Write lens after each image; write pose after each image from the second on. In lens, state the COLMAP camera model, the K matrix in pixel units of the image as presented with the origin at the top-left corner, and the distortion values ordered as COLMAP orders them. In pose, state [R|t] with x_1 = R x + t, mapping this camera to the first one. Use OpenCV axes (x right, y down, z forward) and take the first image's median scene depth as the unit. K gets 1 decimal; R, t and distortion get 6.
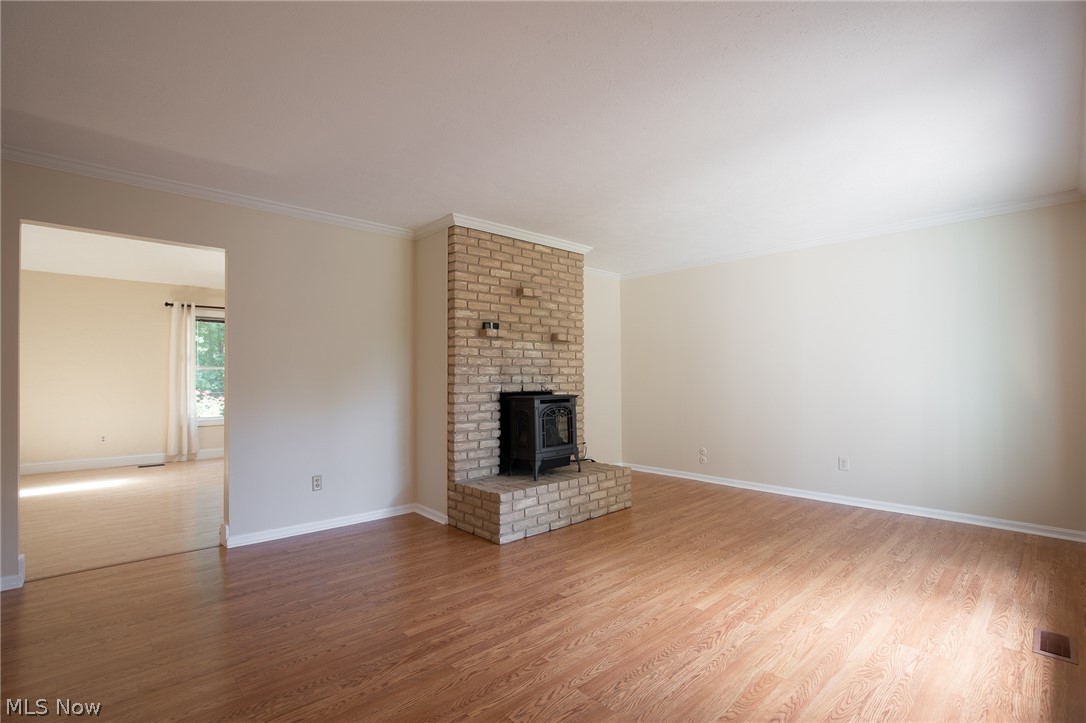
lens RADIAL K [[493.9, 0, 543.3], [0, 493.9, 369.1], [0, 0, 1]] dist [0.002798, 0.000092]
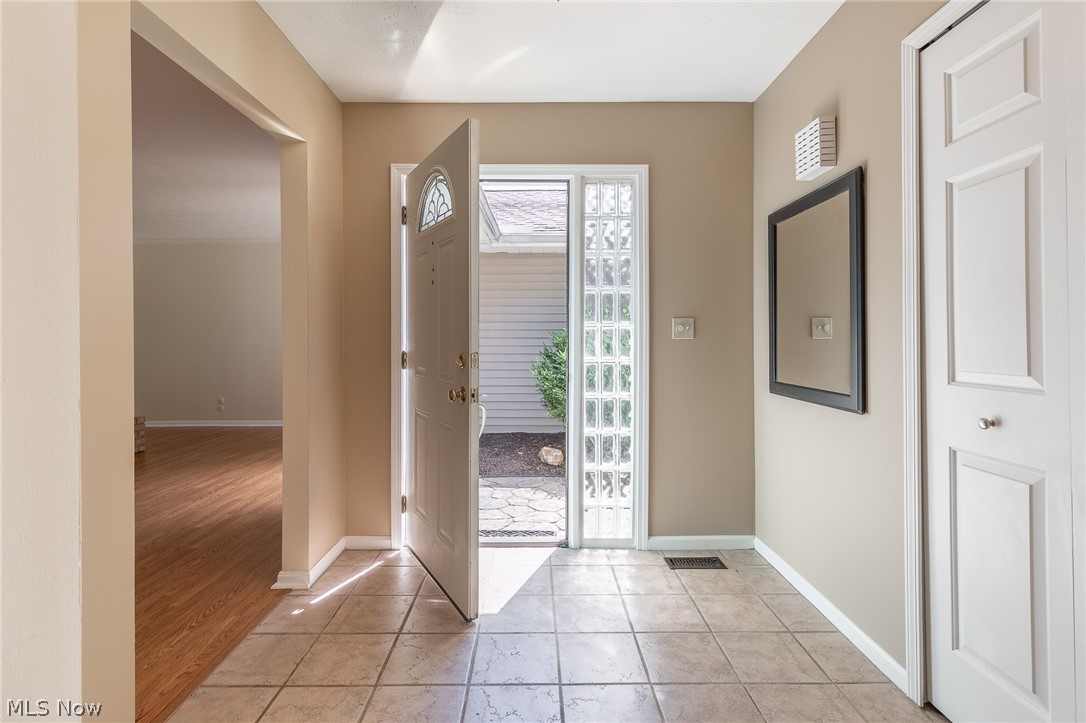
lens RADIAL K [[493.9, 0, 528.2], [0, 493.9, 339.1], [0, 0, 1]] dist [0.002798, 0.000092]
pose [[0.674923, 0.002761, 0.737883, -0.098945], [-0.011984, 0.999902, 0.007220, -0.002547], [-0.737790, -0.013716, 0.674890, -0.598203]]
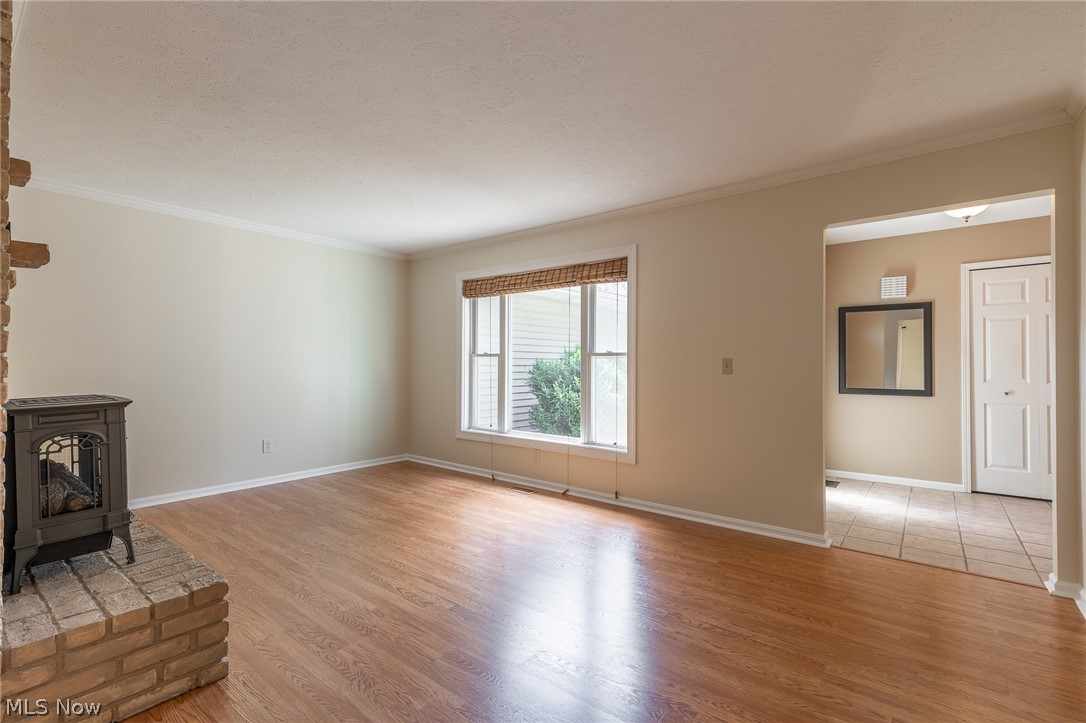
lens RADIAL K [[493.9, 0, 538.4], [0, 493.9, 362.3], [0, 0, 1]] dist [0.002798, 0.000092]
pose [[-0.145807, 0.017199, 0.989163, -0.654232], [-0.019016, 0.999615, -0.020184, 0.029499], [-0.989130, -0.021753, -0.145424, 0.751642]]
